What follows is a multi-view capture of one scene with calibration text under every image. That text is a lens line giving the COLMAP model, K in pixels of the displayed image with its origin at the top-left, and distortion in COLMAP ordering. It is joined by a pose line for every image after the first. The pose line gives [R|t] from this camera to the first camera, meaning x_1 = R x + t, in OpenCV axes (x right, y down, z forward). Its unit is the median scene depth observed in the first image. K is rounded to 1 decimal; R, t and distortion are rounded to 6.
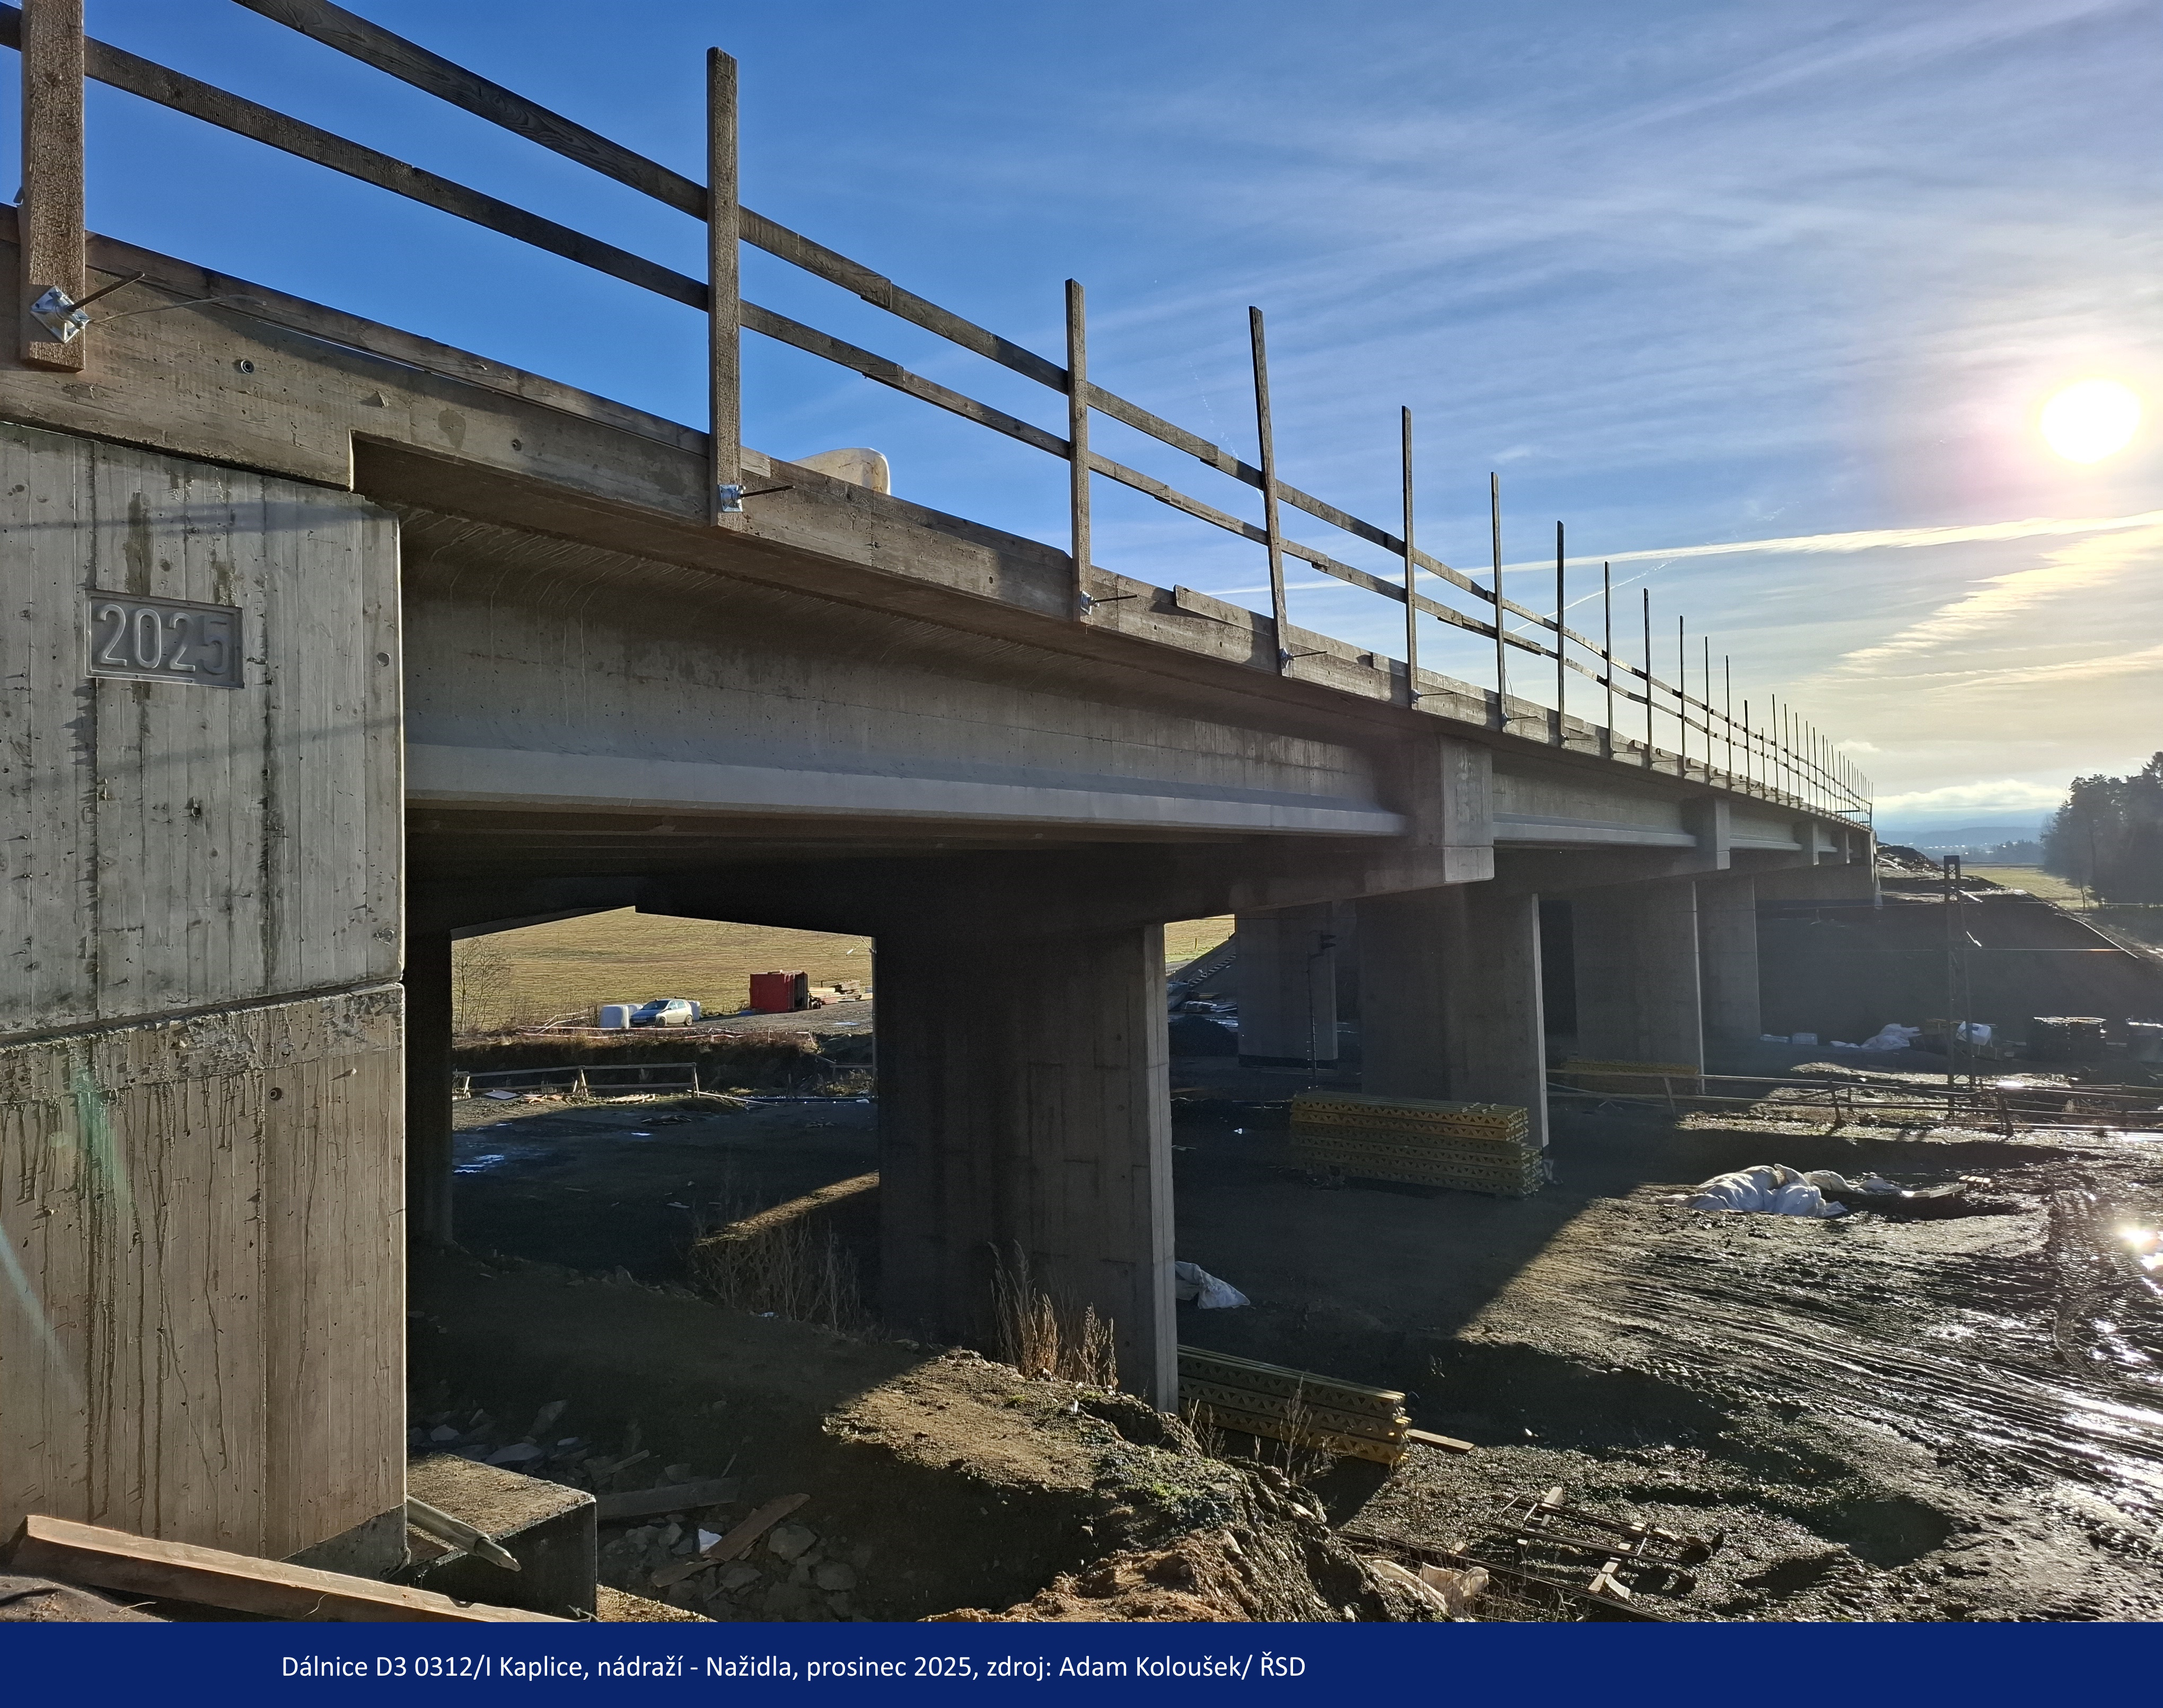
lens RADIAL K [[1630.8, 0, 1070.3], [0, 1630.8, 841.7], [0, 0, 1]] dist [0.001409, -0.020051]
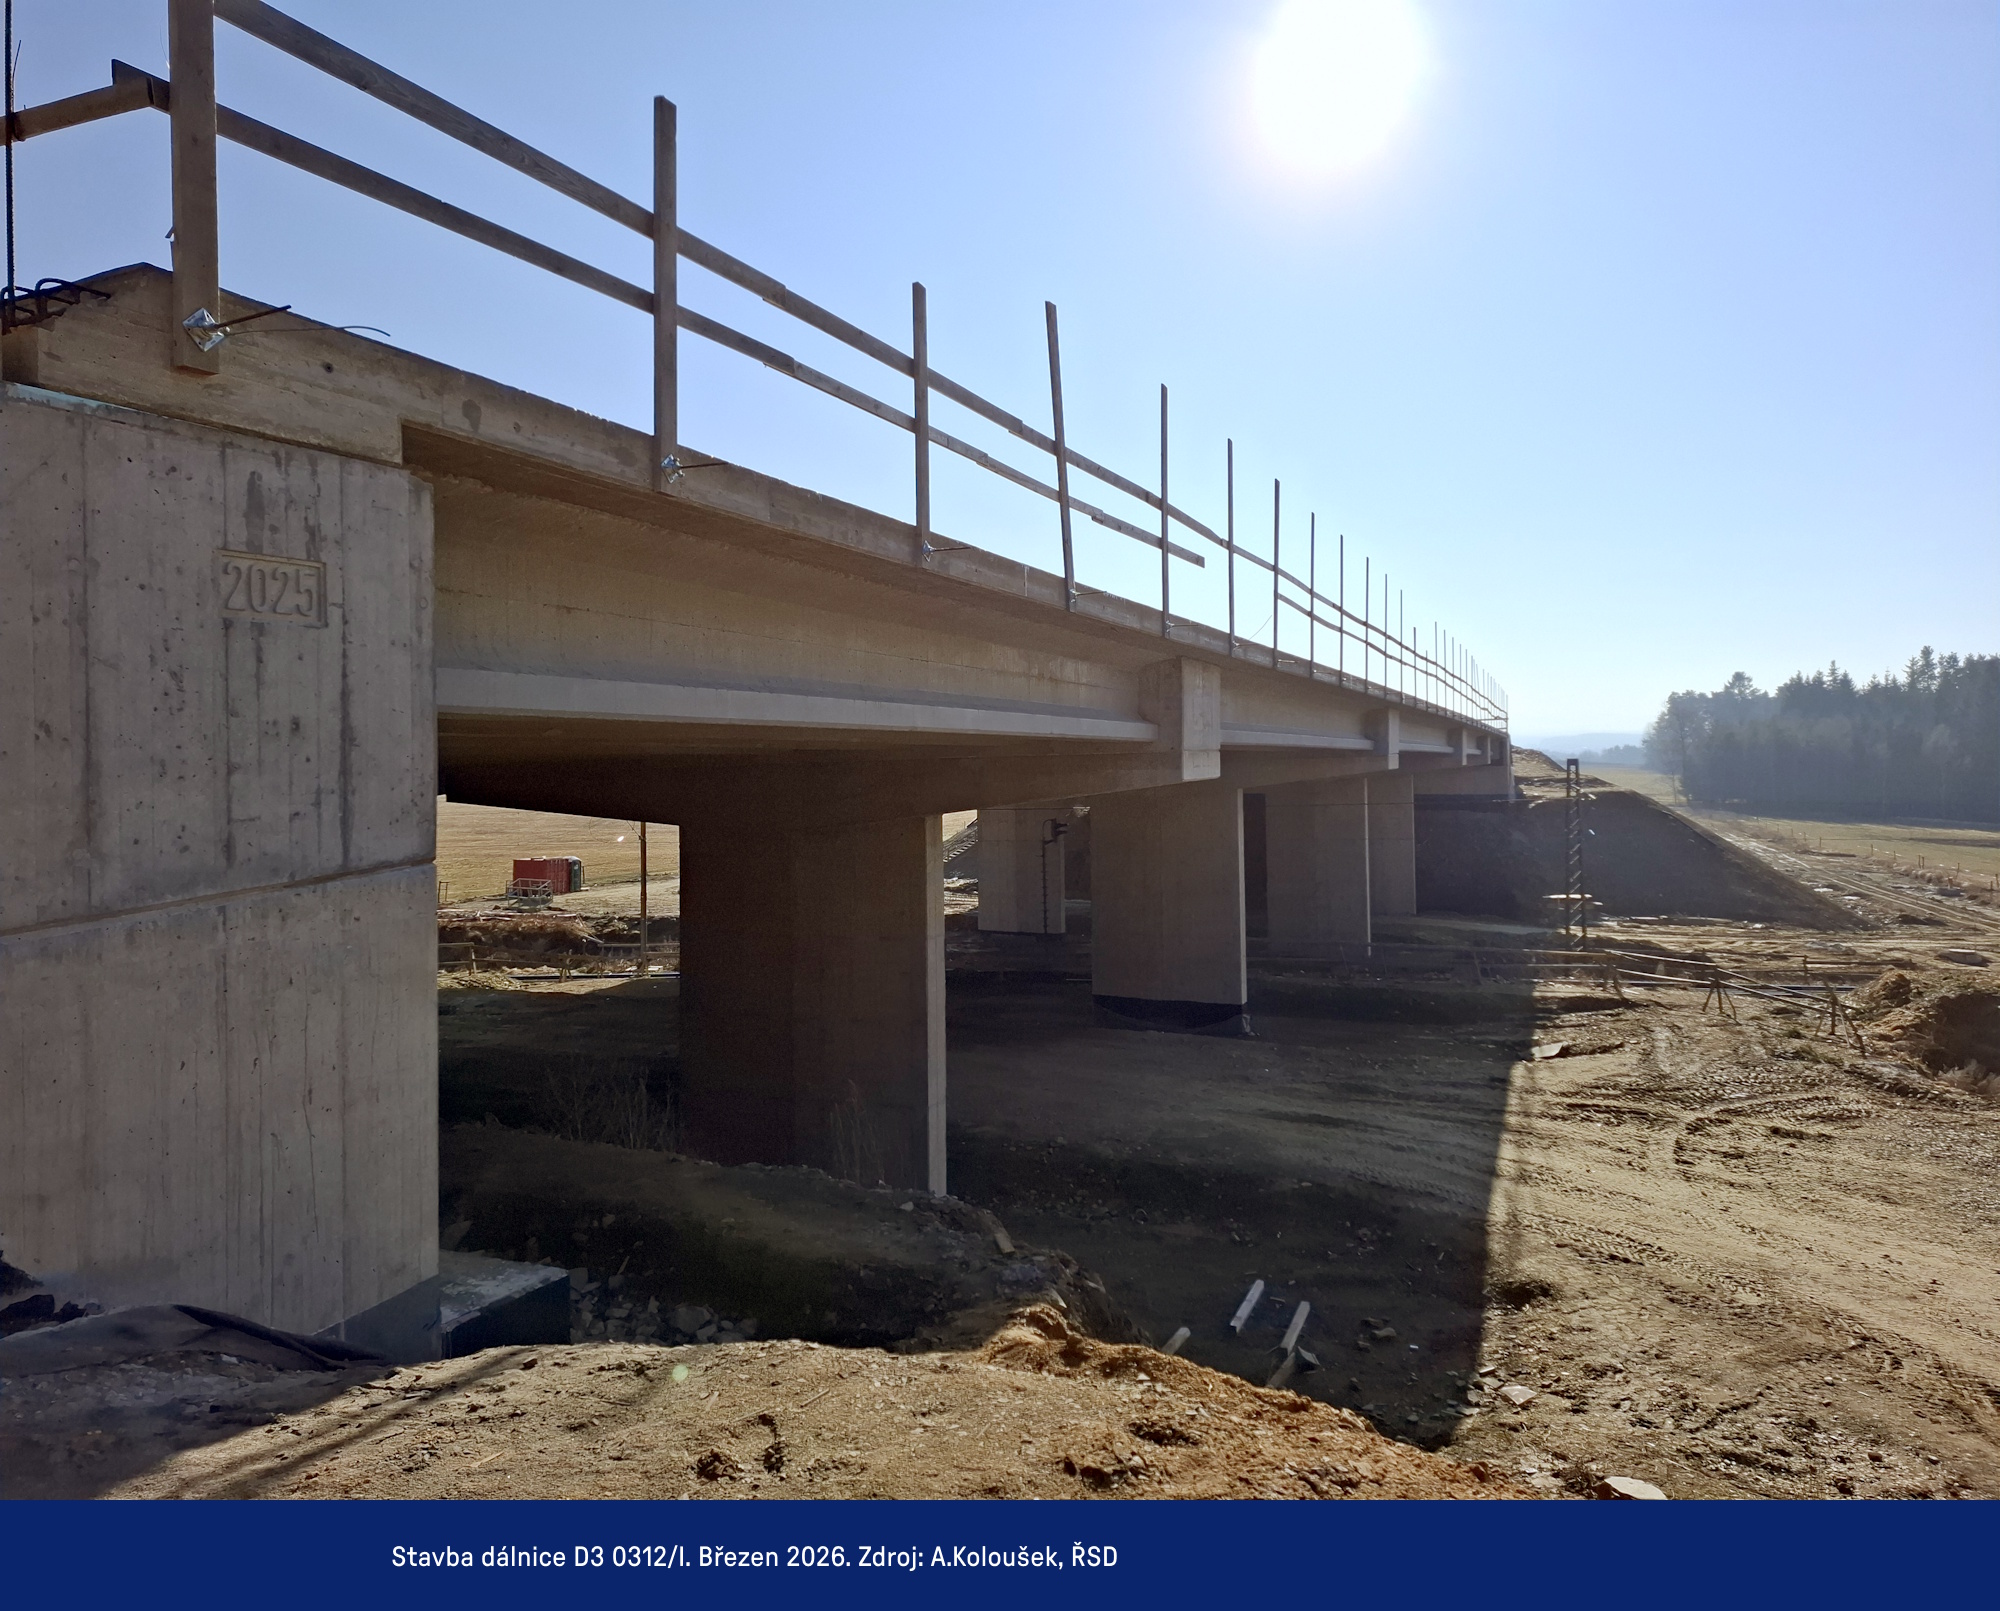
lens RADIAL K [[1502.1, 0, 1000.4], [0, 1502.1, 796.5], [0, 0, 1]] dist [-0.013092, 0.006192]
pose [[0.990879, 0.003134, 0.134719, -0.076582], [-0.008370, 0.999231, 0.038315, -0.006521], [-0.134495, -0.039093, 0.990143, -0.108860]]
